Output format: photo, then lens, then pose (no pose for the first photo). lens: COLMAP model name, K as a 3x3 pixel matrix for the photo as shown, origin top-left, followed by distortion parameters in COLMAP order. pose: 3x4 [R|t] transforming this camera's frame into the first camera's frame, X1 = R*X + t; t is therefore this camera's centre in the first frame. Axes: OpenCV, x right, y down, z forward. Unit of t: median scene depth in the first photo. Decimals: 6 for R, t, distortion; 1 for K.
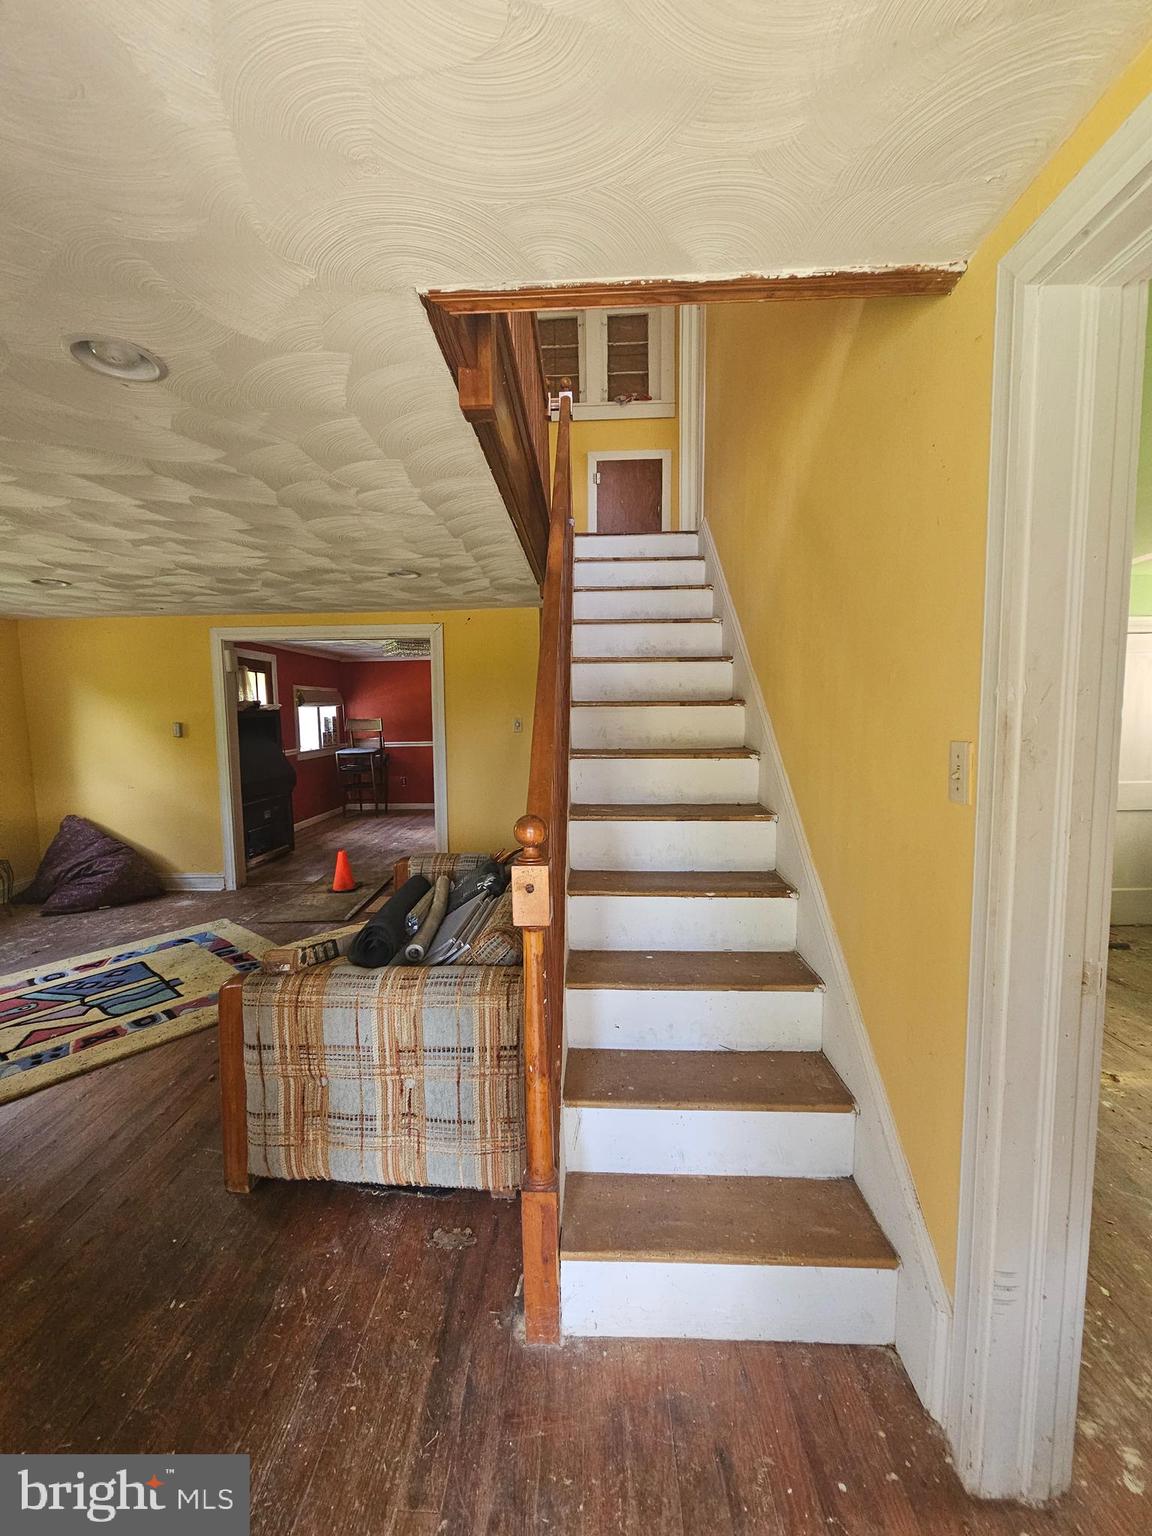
lens RADIAL K [[631.1, 0, 566.6], [0, 631.1, 764.3], [0, 0, 1]] dist [-0.001897, -0.000023]
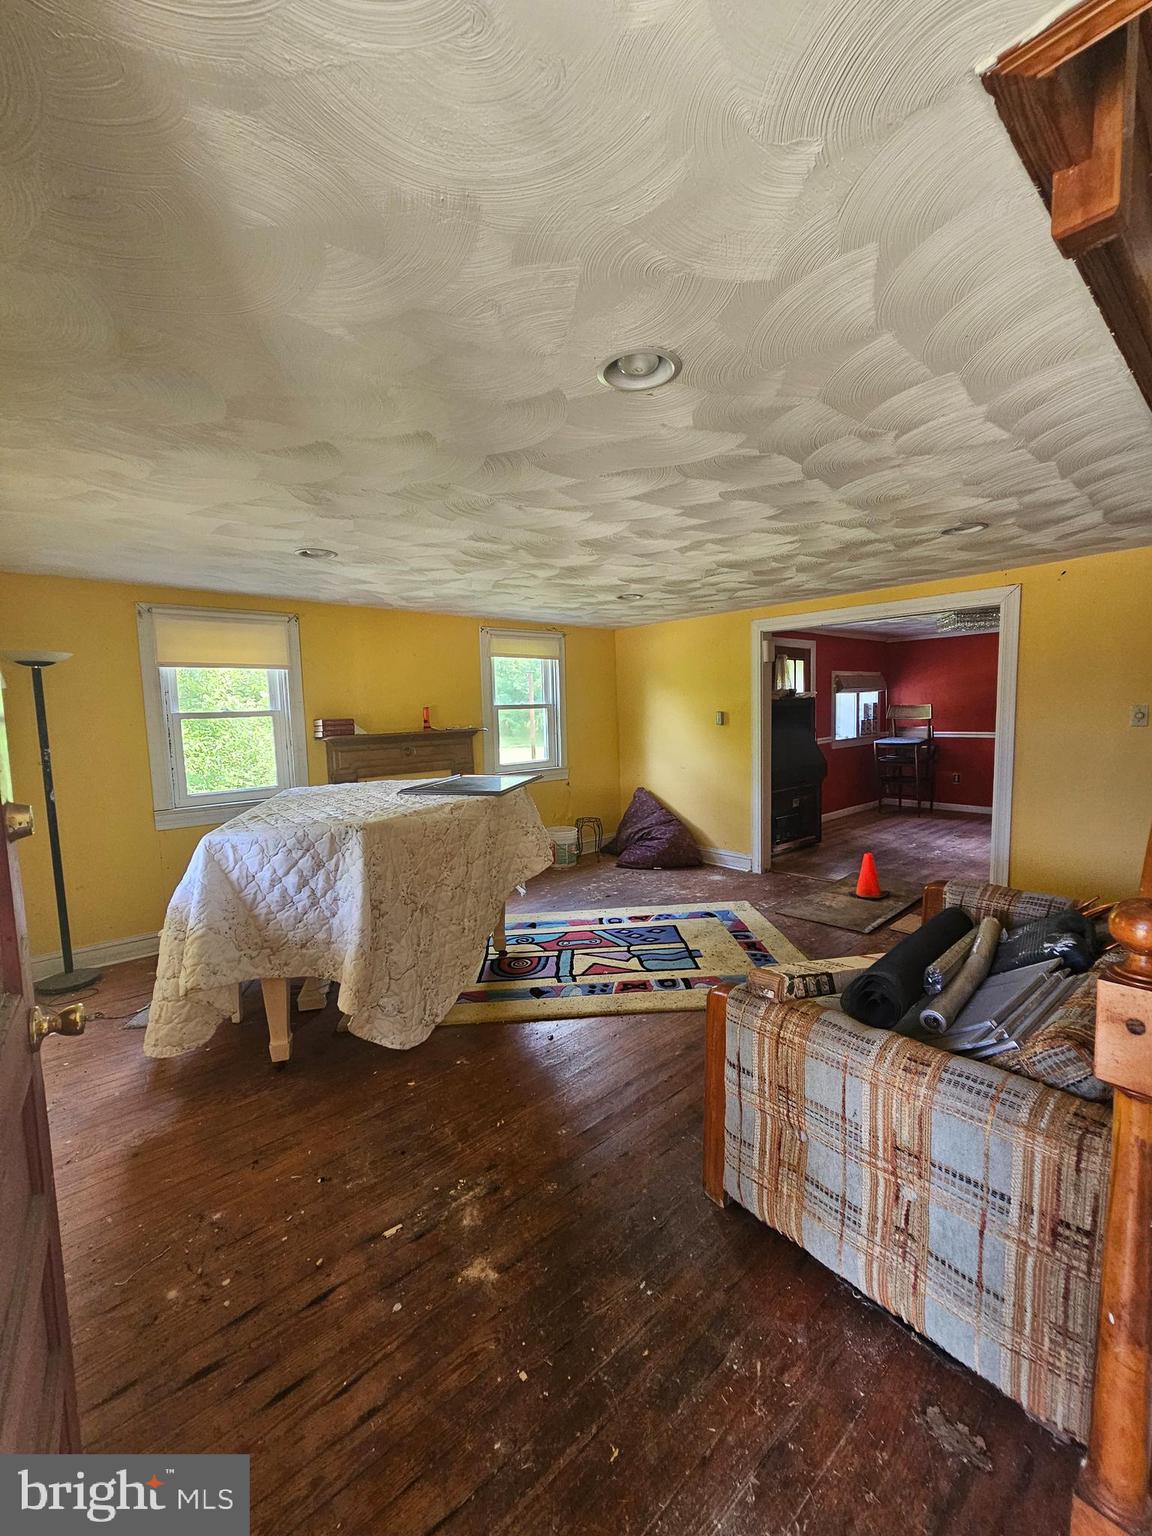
lens RADIAL K [[631.1, 0, 566.6], [0, 631.1, 764.3], [0, 0, 1]] dist [-0.001897, -0.000023]
pose [[0.685253, 0.061565, -0.725698, -0.005652], [-0.042358, 0.998103, 0.044677, -0.022566], [0.727072, 0.000125, 0.686561, 0.108895]]
